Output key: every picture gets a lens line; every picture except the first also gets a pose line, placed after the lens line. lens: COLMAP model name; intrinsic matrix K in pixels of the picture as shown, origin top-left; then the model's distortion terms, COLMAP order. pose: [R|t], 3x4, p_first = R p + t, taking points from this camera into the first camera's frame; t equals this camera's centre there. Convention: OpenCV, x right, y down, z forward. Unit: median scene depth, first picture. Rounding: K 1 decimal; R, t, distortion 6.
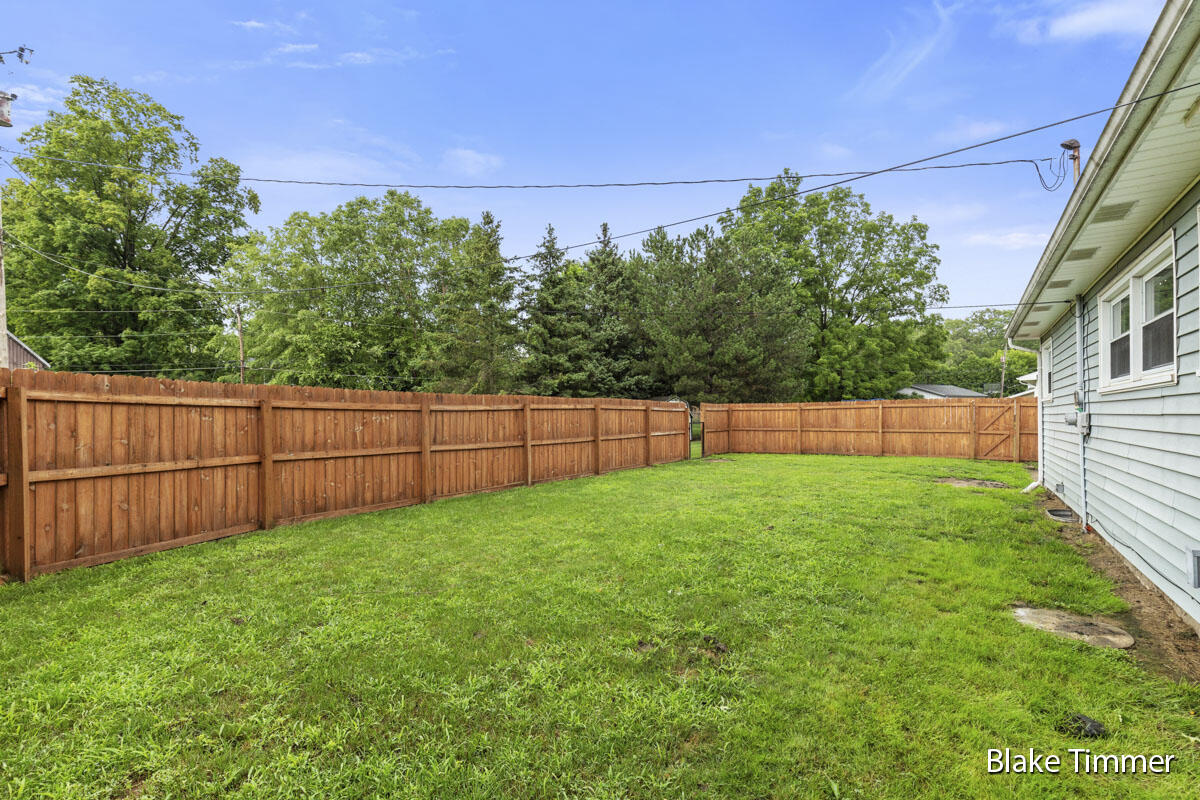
lens RADIAL K [[535.7, 0, 600.3], [0, 535.7, 414.3], [0, 0, 1]] dist [0.012782, -0.001141]
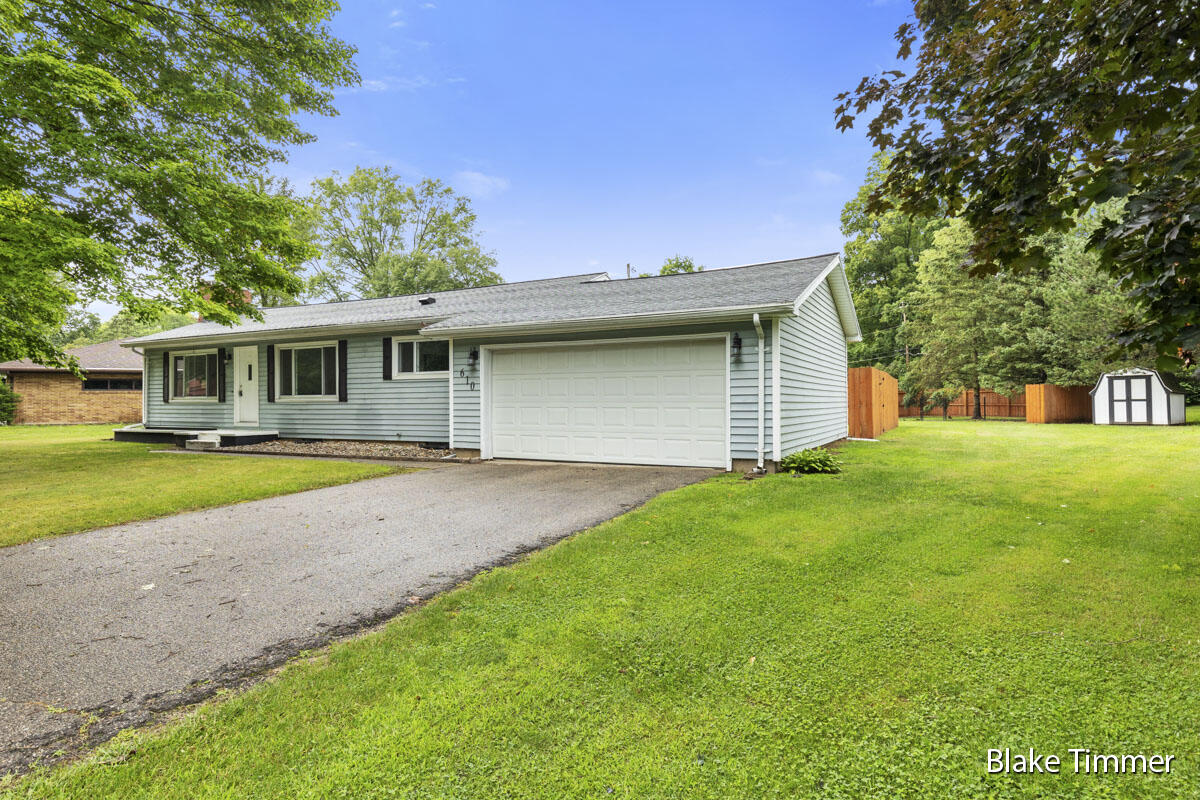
lens RADIAL K [[646.8, 0, 597.6], [0, 646.8, 397.0], [0, 0, 1]] dist [0.020381, 0.000651]
pose [[0.095912, 0.000160, -0.995390, 0.891301], [0.009388, 0.999955, 0.001065, 0.003802], [0.995346, -0.009447, 0.095906, 0.171830]]
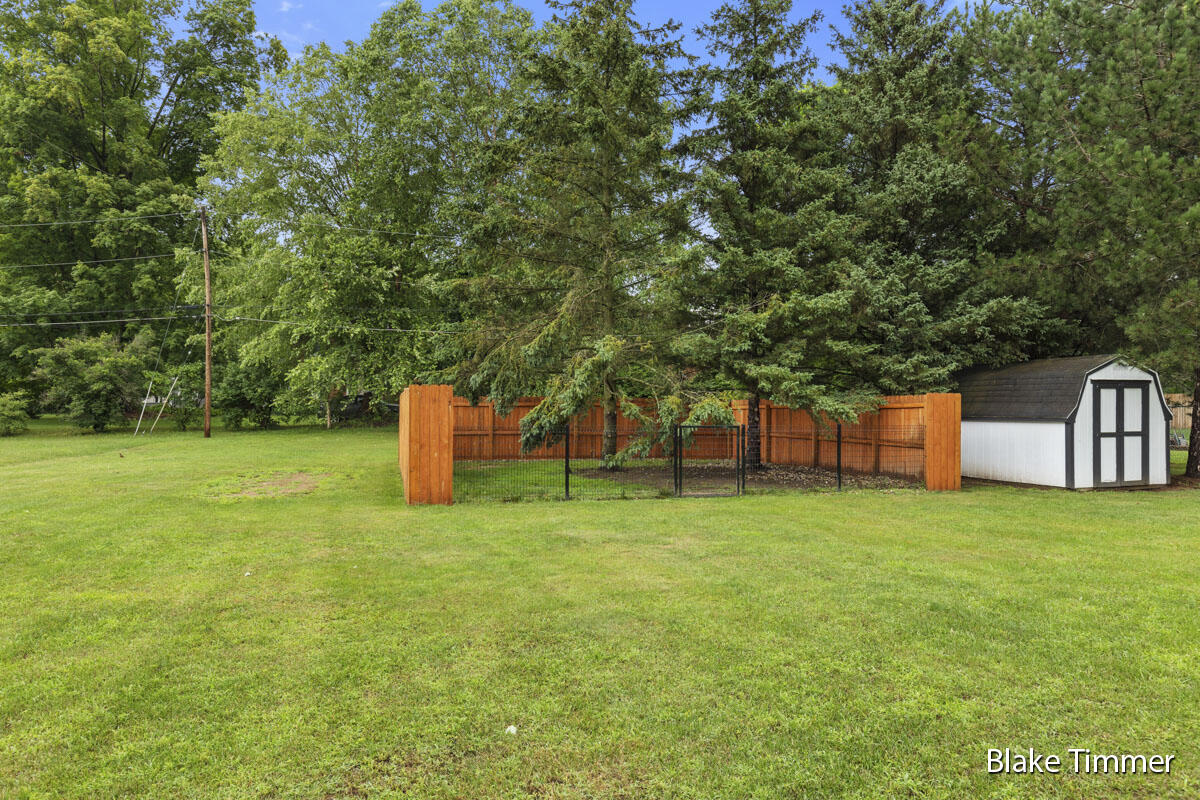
lens RADIAL K [[785.6, 0, 598.6], [0, 785.6, 411.7], [0, 0, 1]] dist [-0.000397, -0.001489]
pose [[0.953587, 0.015236, -0.300732, -0.022640], [-0.014450, 0.999884, 0.004838, 0.004198], [0.300771, -0.000268, 0.953696, 0.391313]]
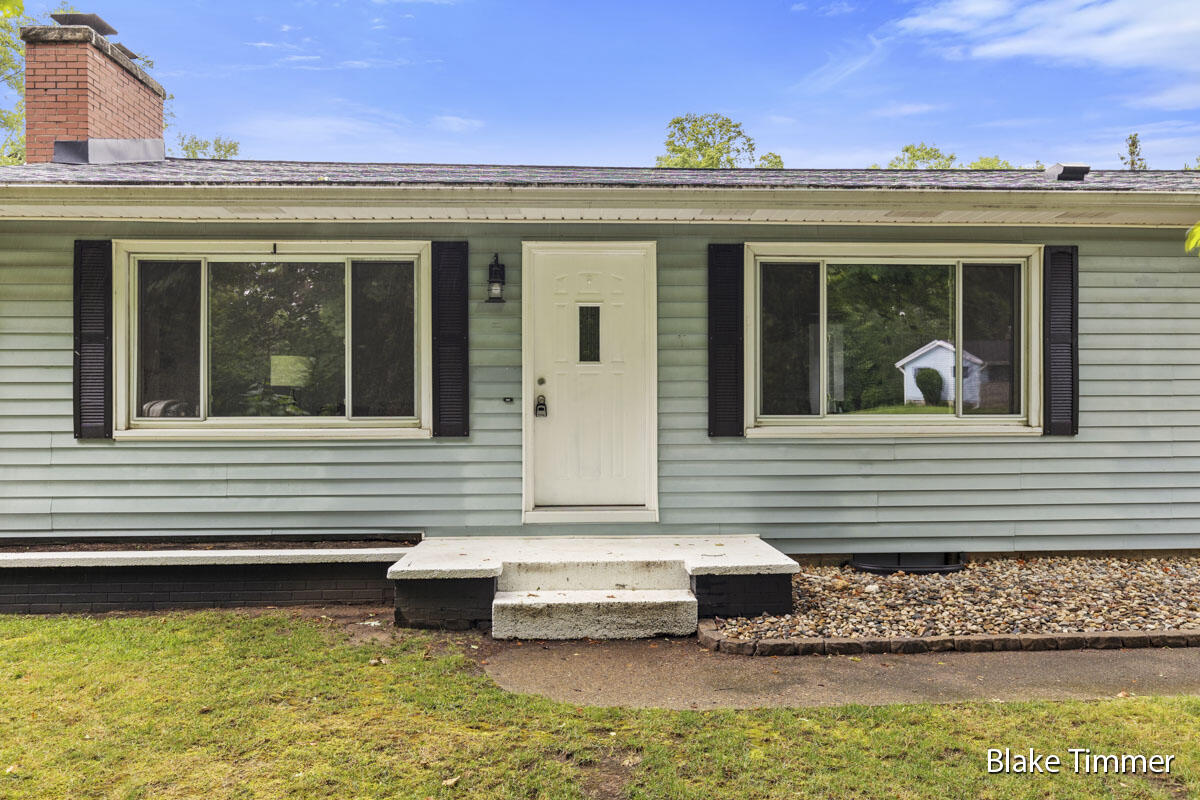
lens RADIAL K [[840.0, 0, 585.3], [0, 840.0, 423.7], [0, 0, 1]] dist [0.000409, 0.001961]
pose [[0.588384, 0.001076, -0.808581, 0.476650], [0.003148, 0.999988, 0.003622, 0.001926], [0.808575, -0.004676, 0.588374, -0.192606]]
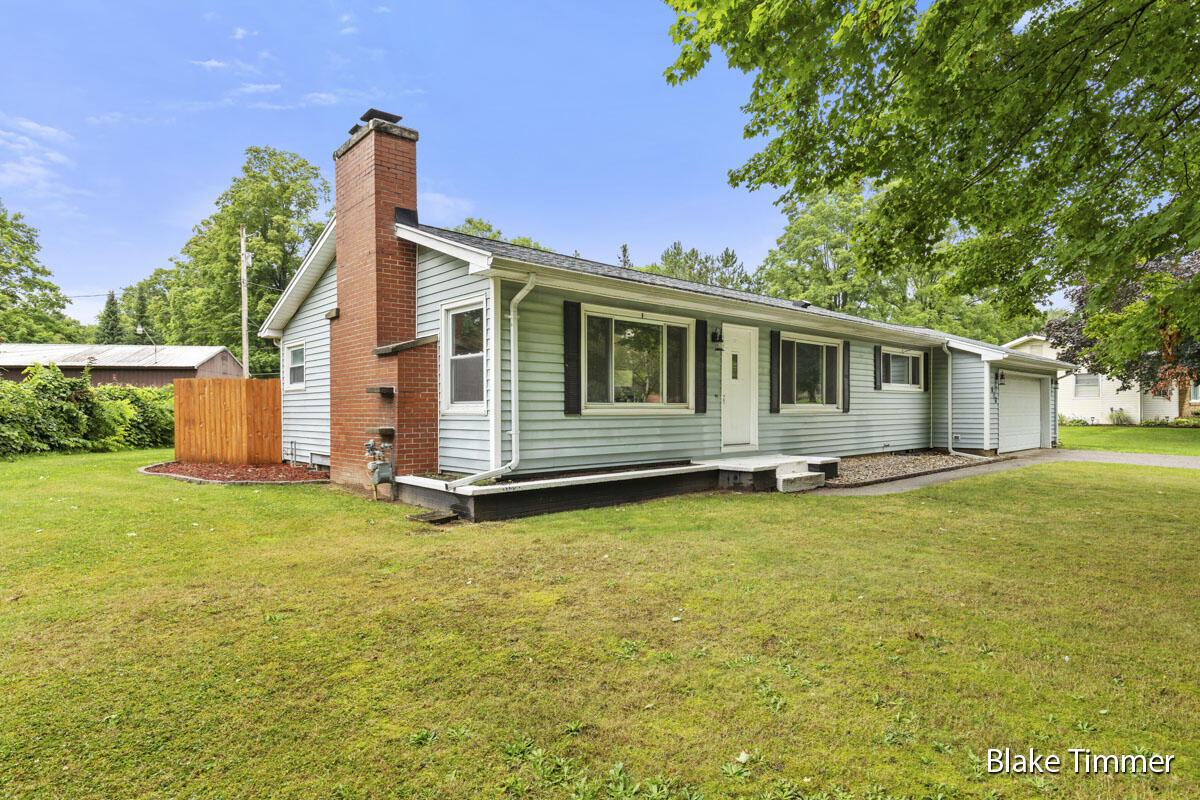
lens RADIAL K [[646.8, 0, 599.8], [0, 646.8, 408.1], [0, 0, 1]] dist [0.020381, 0.000651]
pose [[0.969478, 0.002289, -0.245166, 0.324922], [-0.001854, 0.999996, 0.002006, 0.002727], [0.245170, -0.001491, 0.969479, -0.428588]]
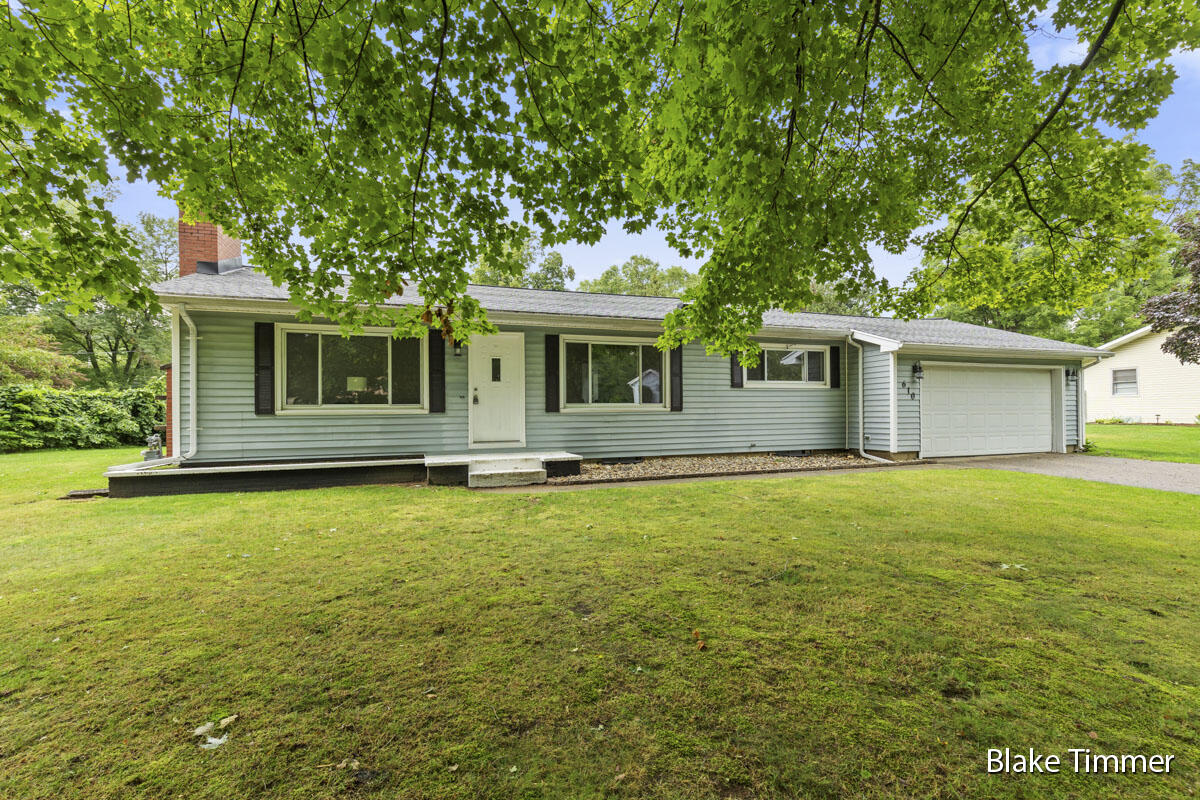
lens RADIAL K [[535.7, 0, 598.6], [0, 535.7, 406.0], [0, 0, 1]] dist [0.012782, -0.001141]
pose [[0.796627, -0.011567, -0.604361, 0.549215], [0.007754, 0.999930, -0.008918, 0.005306], [0.604422, 0.002418, 0.796661, -0.285585]]
